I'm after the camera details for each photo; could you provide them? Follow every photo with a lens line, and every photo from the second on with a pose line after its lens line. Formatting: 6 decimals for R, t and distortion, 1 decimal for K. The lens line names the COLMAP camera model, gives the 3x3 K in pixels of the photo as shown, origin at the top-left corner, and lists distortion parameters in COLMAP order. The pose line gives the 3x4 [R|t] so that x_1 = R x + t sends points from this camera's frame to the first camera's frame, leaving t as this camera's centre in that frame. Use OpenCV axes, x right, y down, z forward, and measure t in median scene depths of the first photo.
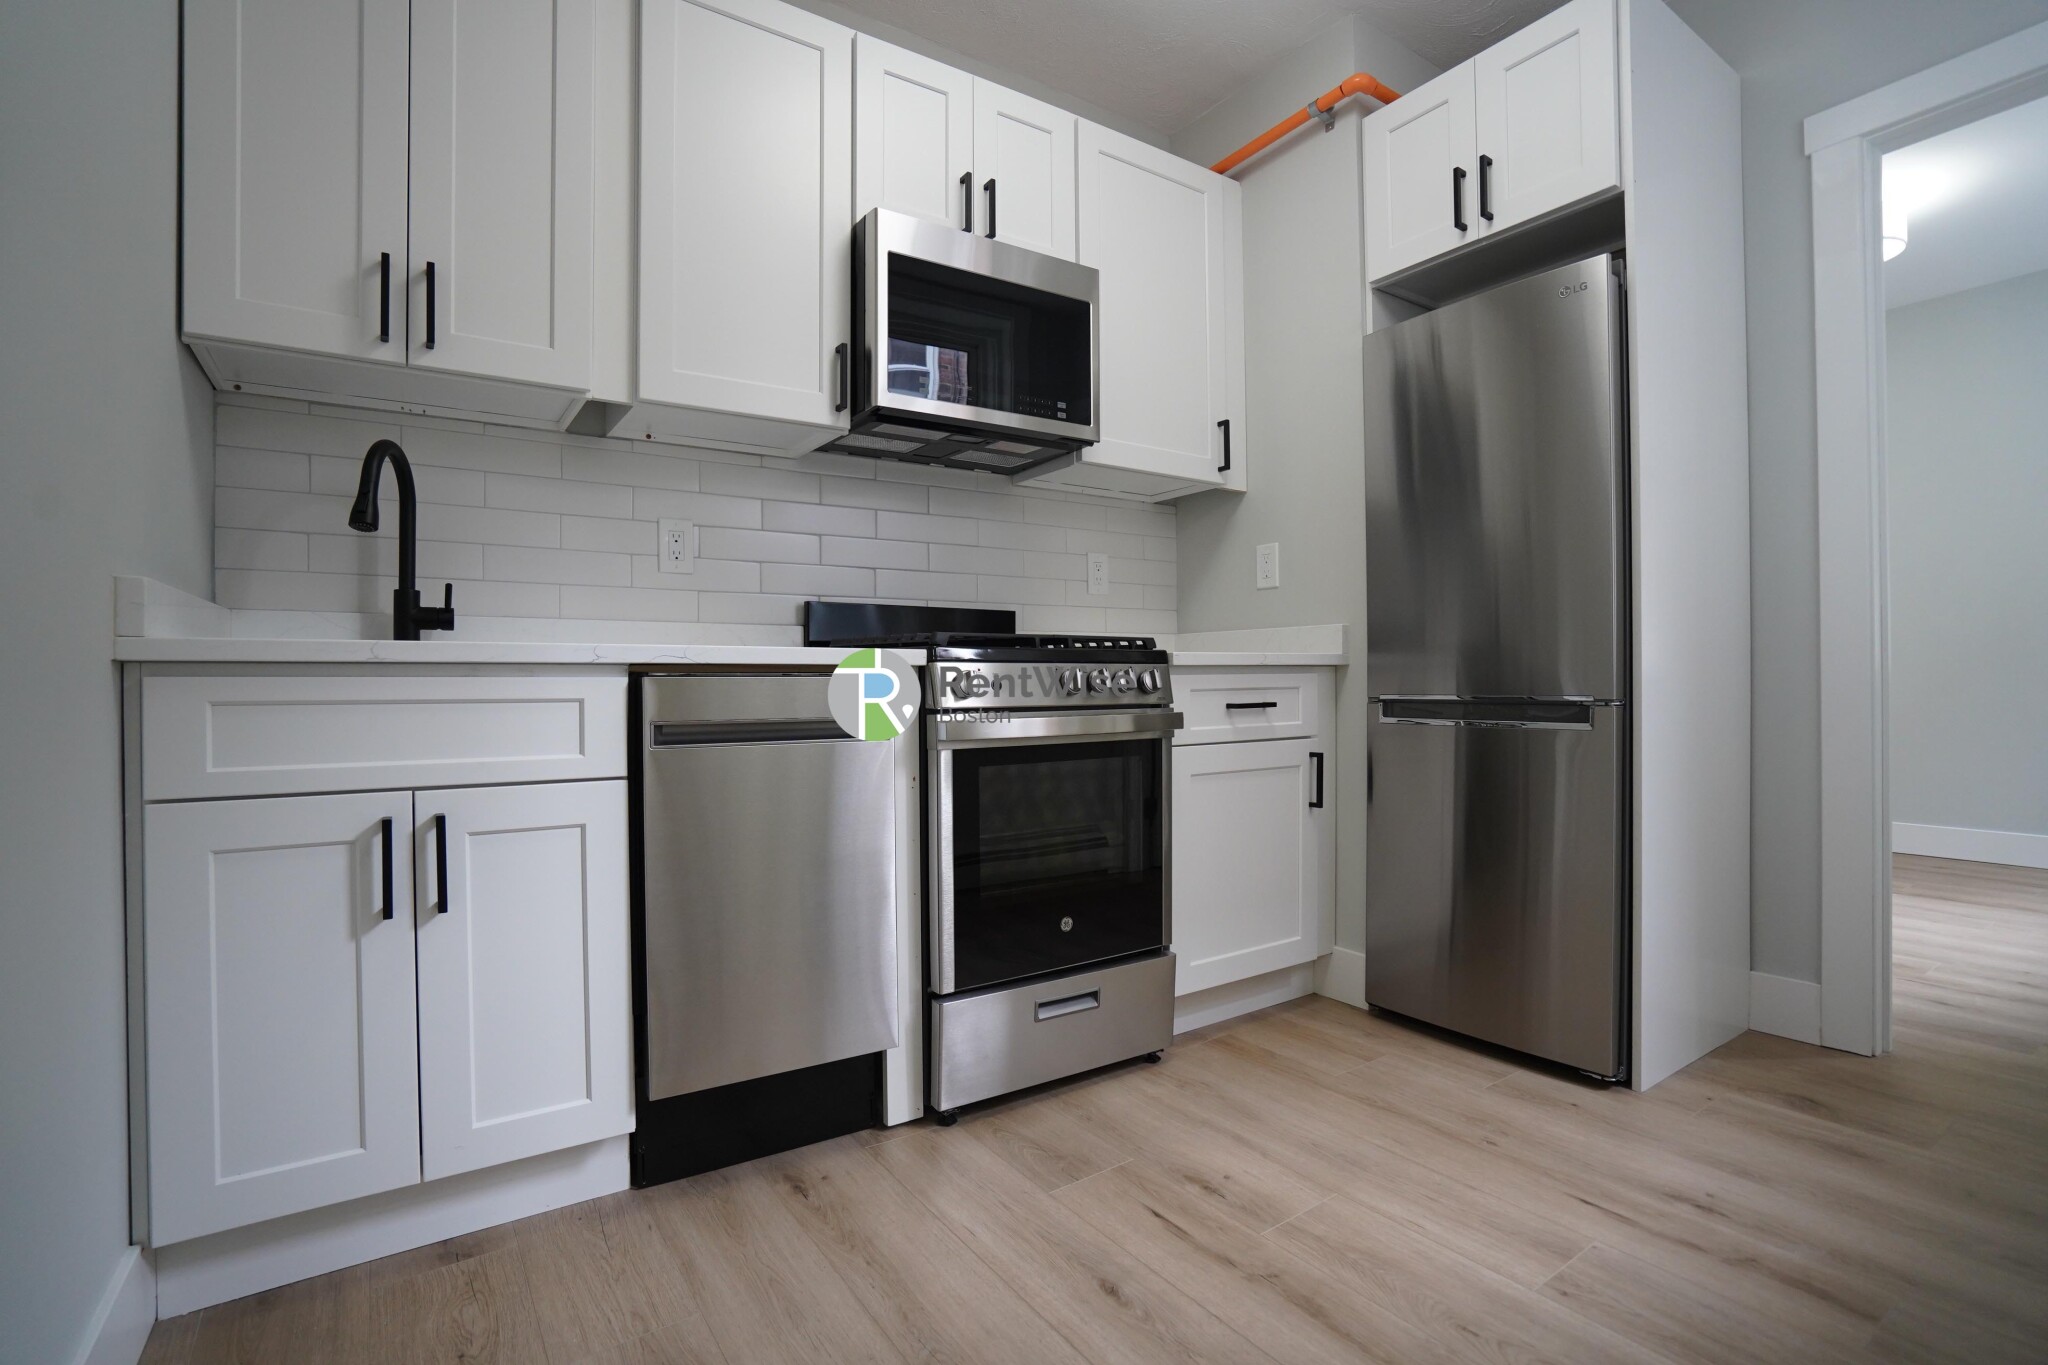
lens RADIAL K [[945.1, 0, 1024.0], [0, 945.1, 682.5], [0, 0, 1]] dist [-0.003500, 0.000367]
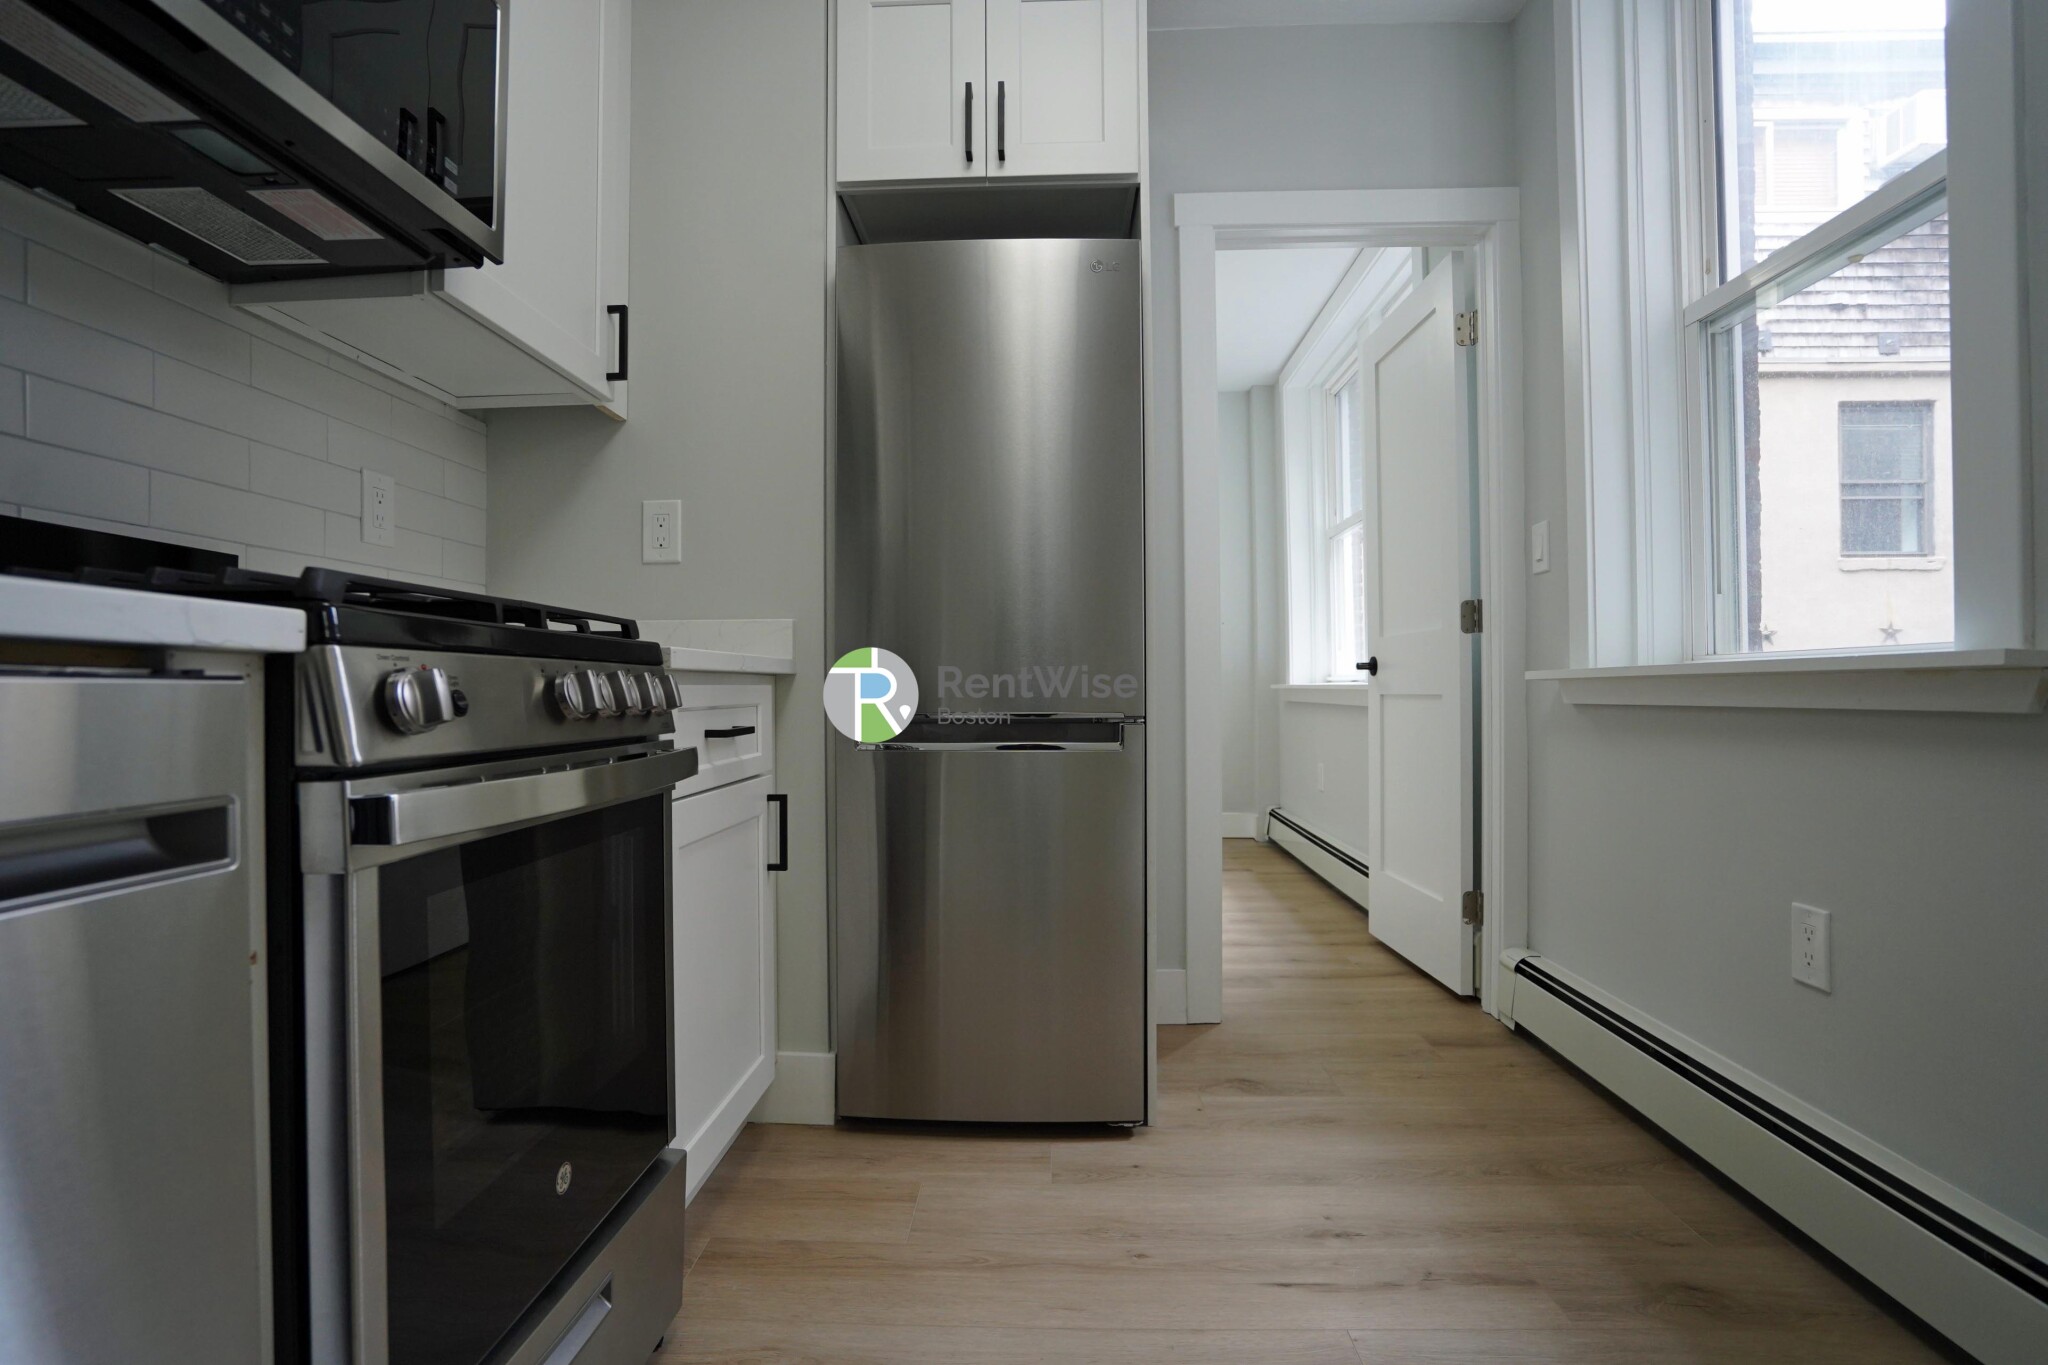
lens RADIAL K [[992.0, 0, 1049.1], [0, 992.0, 686.4], [0, 0, 1]] dist [-0.064152, 0.029071]
pose [[0.612176, 0.008994, 0.790670, -0.171809], [0.000195, 0.999934, -0.011525, 0.000336], [-0.790721, 0.007210, 0.612134, 0.402518]]
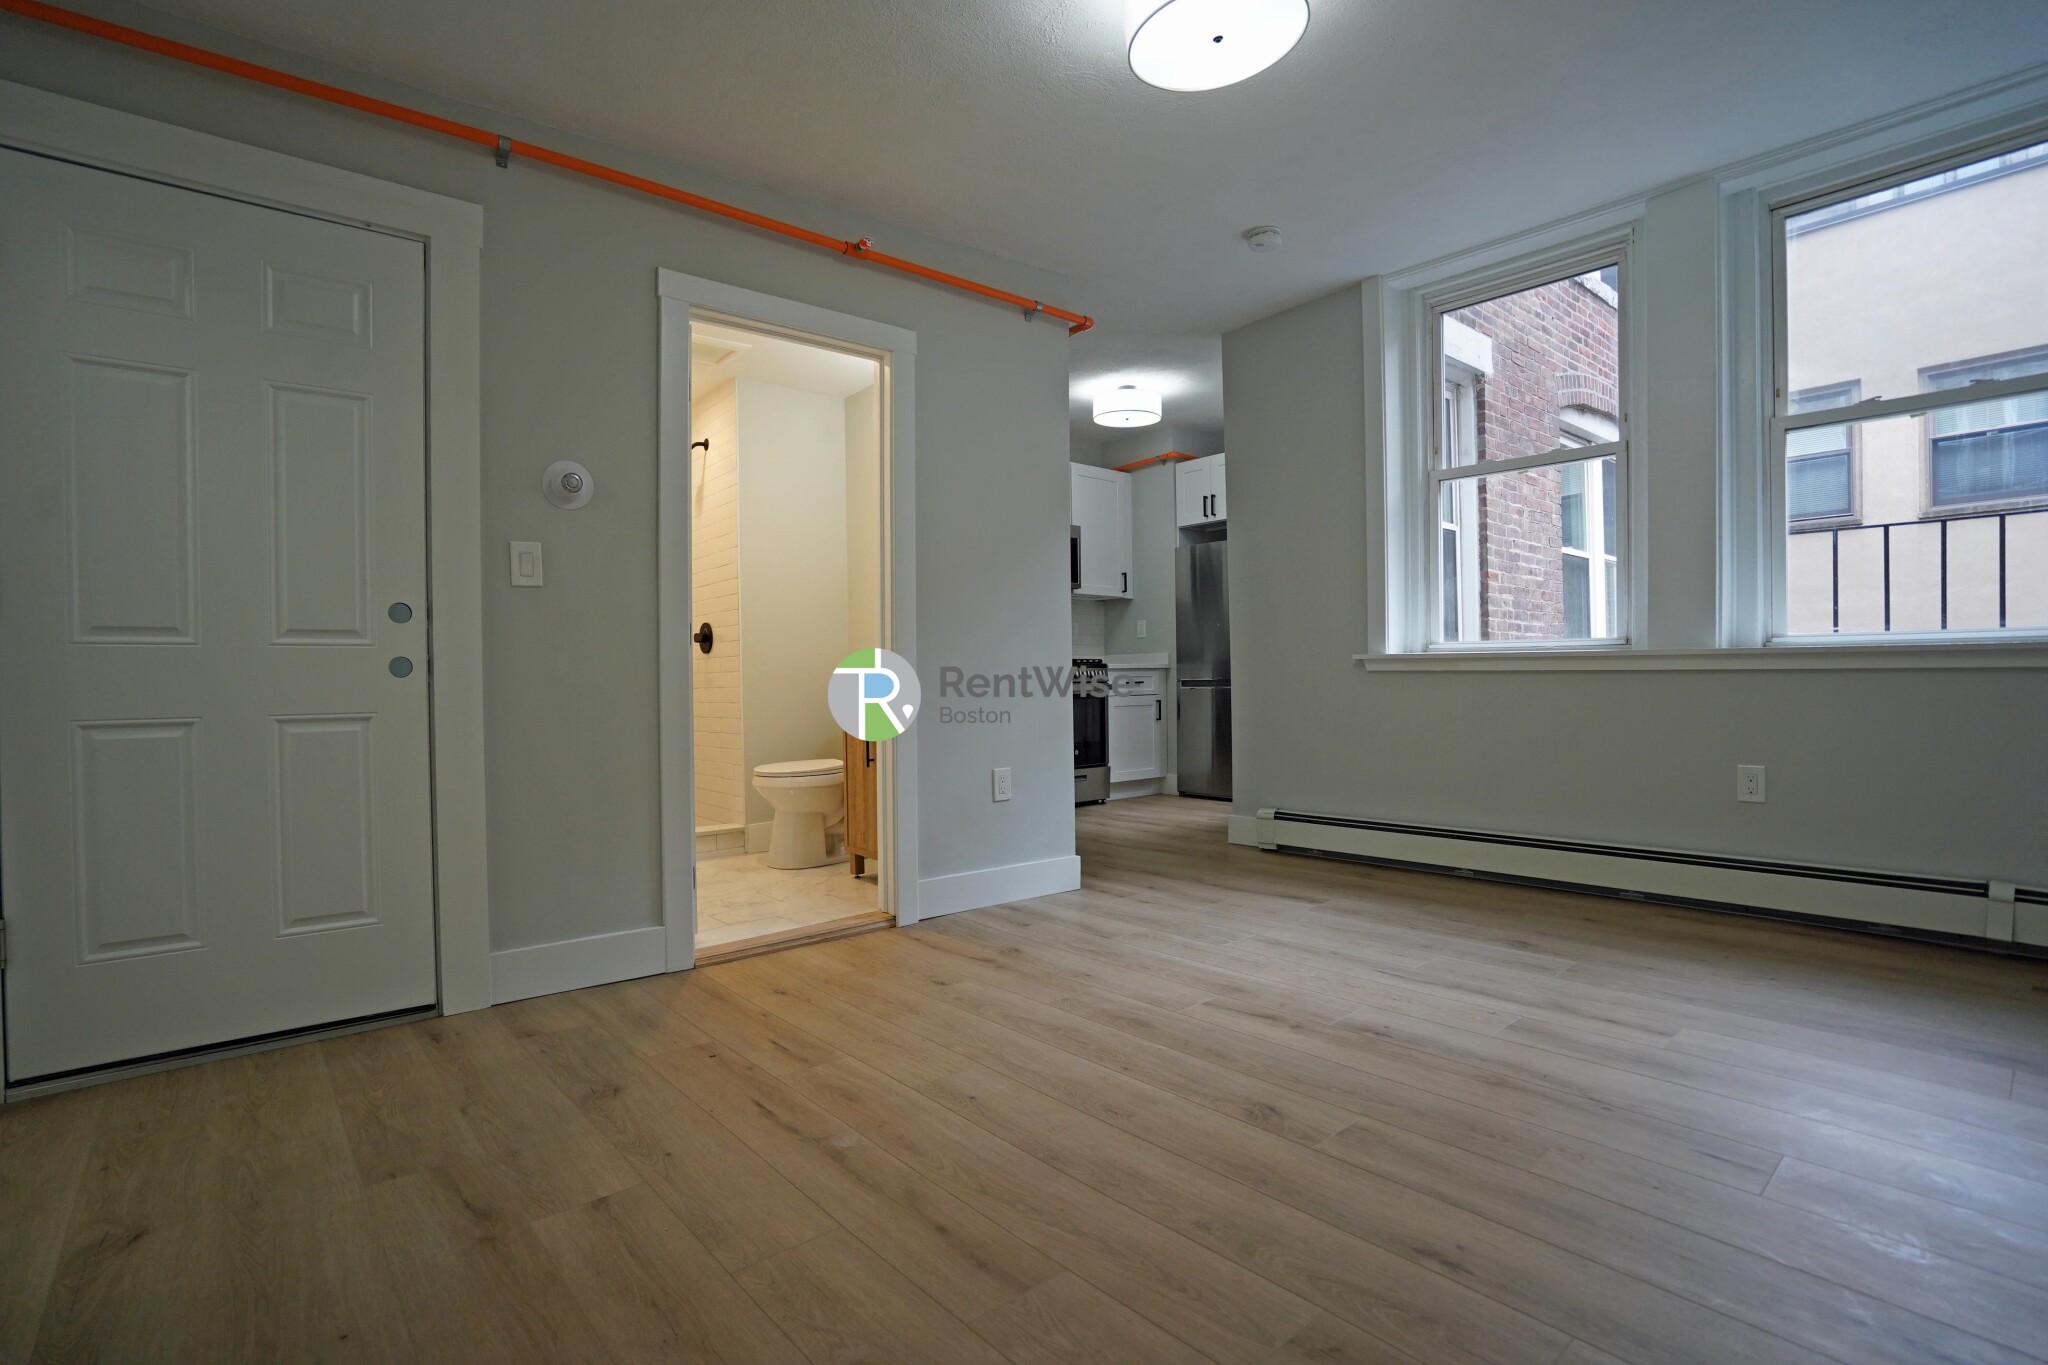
lens RADIAL K [[945.1, 0, 1024.0], [0, 945.1, 682.5], [0, 0, 1]] dist [-0.003500, 0.000367]
pose [[0.993081, -0.005971, 0.117279, -0.433280], [0.005395, 0.999972, 0.005232, 0.007183], [-0.117306, -0.004563, 0.993085, -1.816872]]
